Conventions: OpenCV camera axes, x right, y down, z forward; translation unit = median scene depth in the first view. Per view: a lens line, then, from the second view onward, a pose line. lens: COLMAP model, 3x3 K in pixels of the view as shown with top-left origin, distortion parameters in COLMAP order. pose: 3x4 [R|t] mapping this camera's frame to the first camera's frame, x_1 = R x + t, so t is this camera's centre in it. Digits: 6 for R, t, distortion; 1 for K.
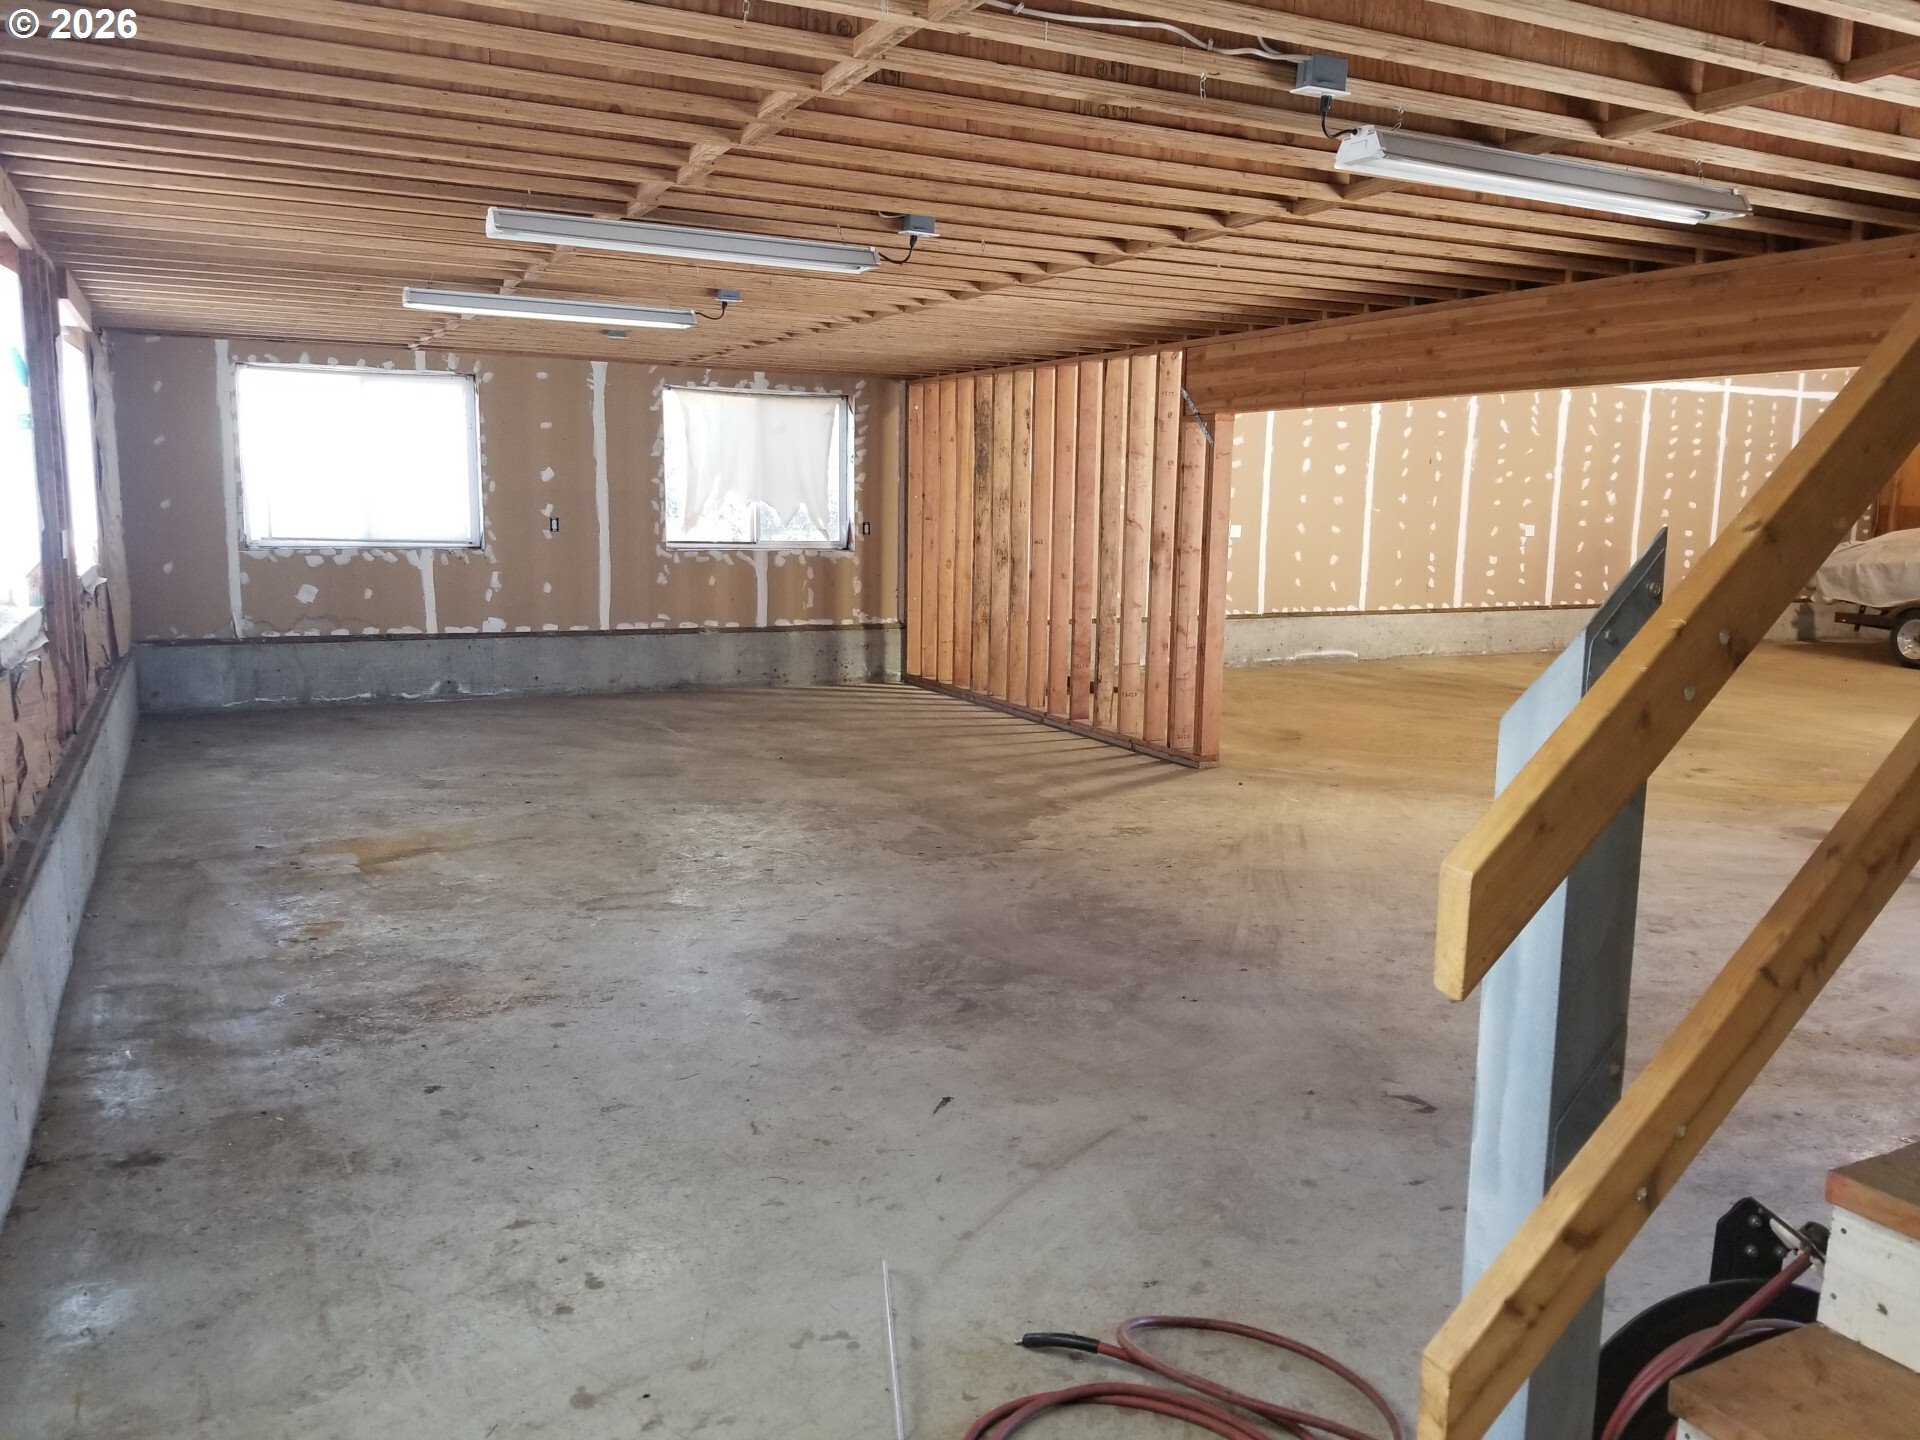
lens RADIAL K [[1478.6, 0, 960.2], [0, 1478.6, 720.3], [0, 0, 1]] dist [0.003160, -0.005011]
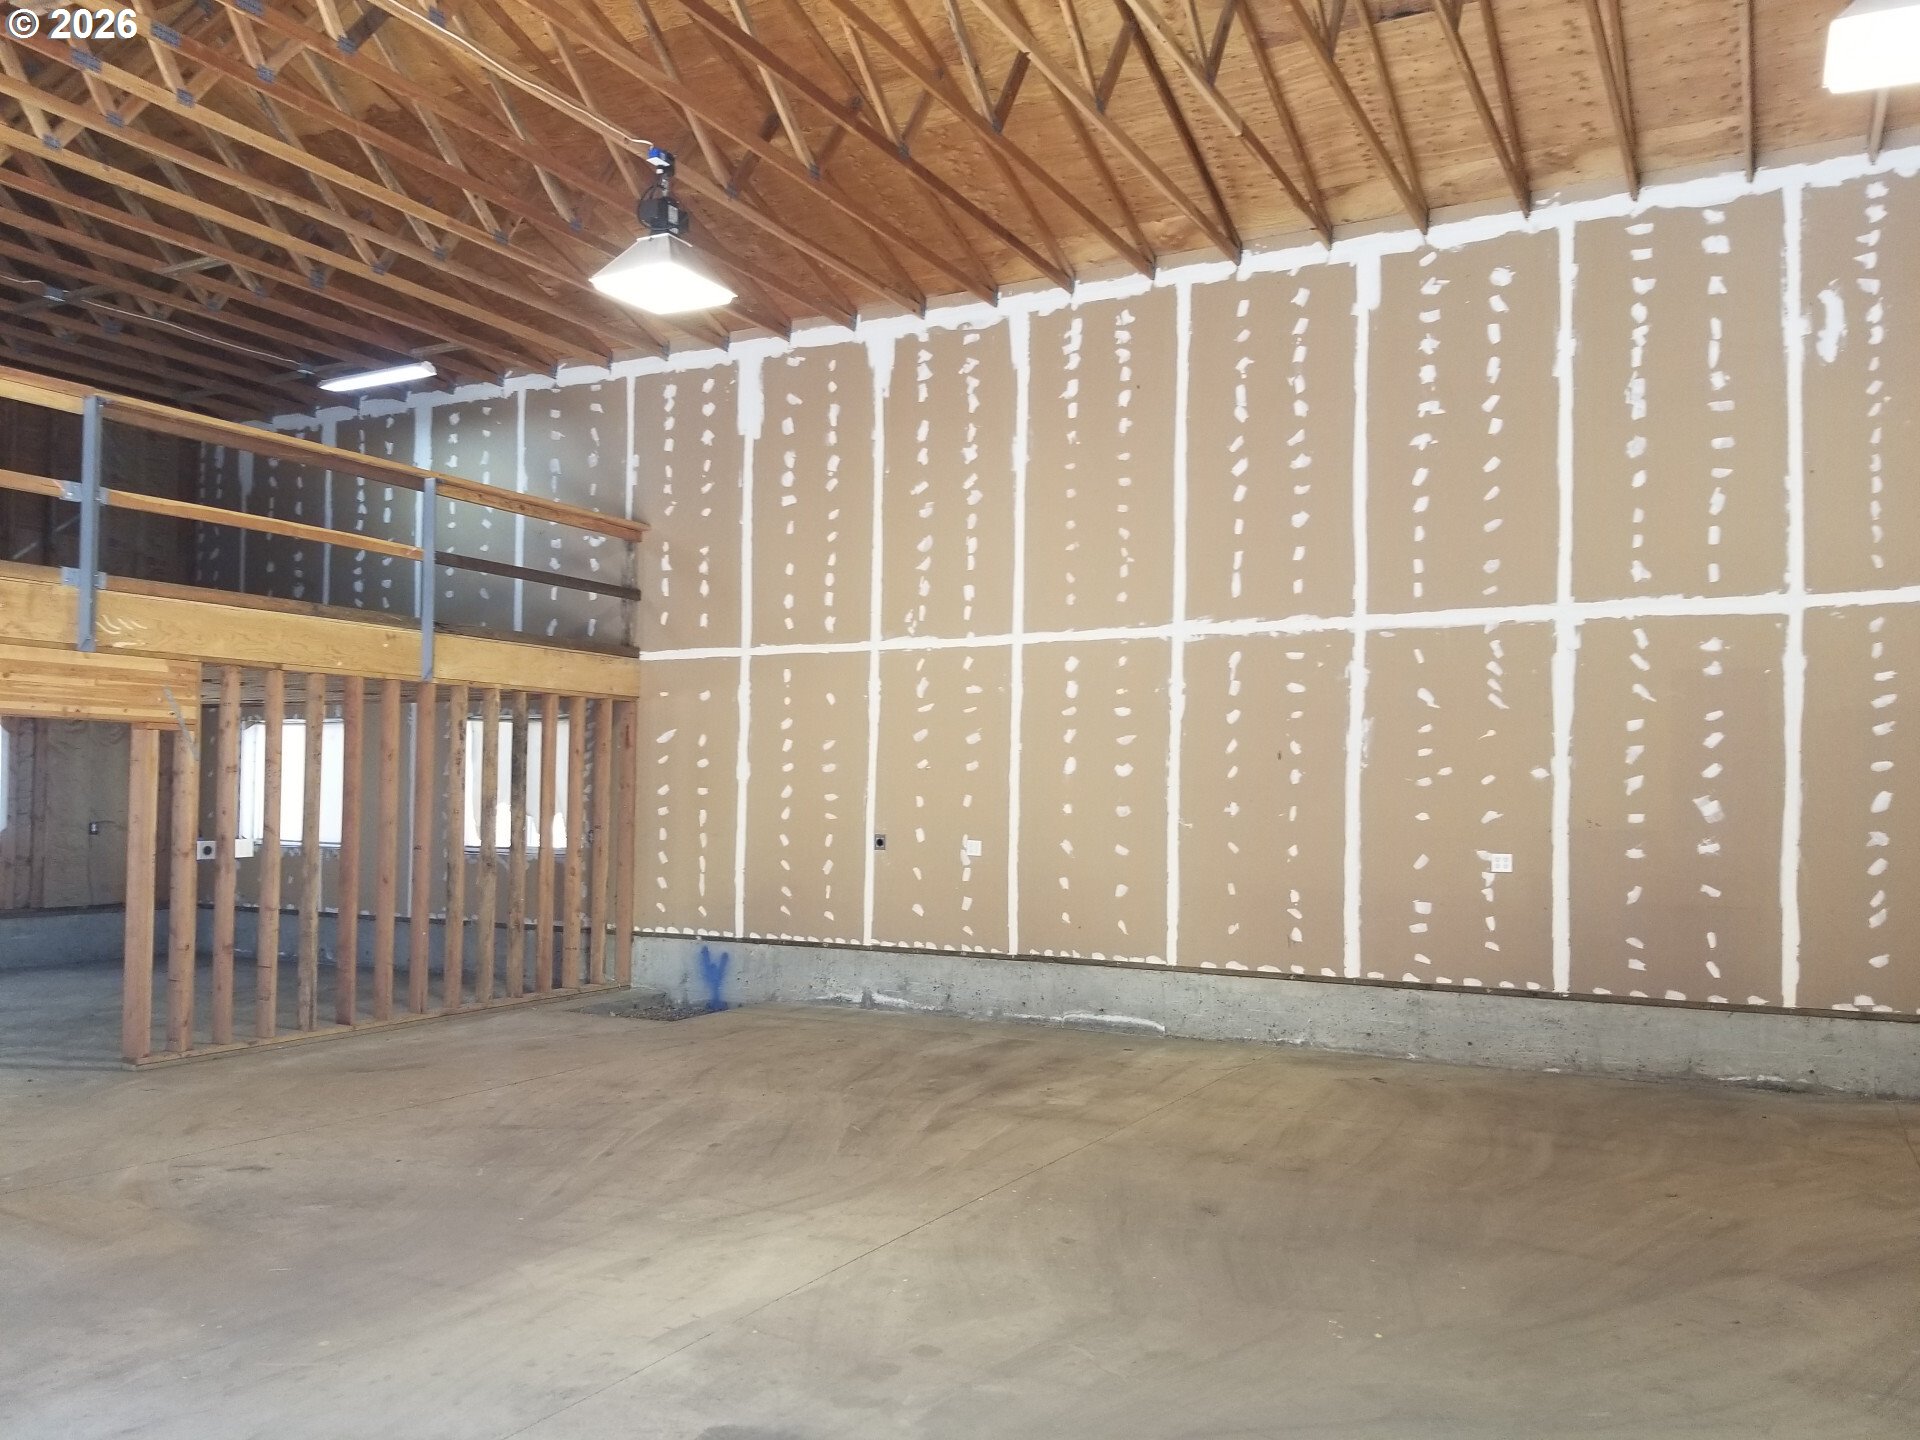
lens RADIAL K [[1478.6, 0, 959.8], [0, 1478.6, 725.7], [0, 0, 1]] dist [0.003160, -0.005011]
pose [[0.567735, -0.048693, -0.821770, 0.792718], [-0.130638, 0.980270, -0.148338, -0.067472], [0.812780, 0.191571, 0.550172, 0.498189]]
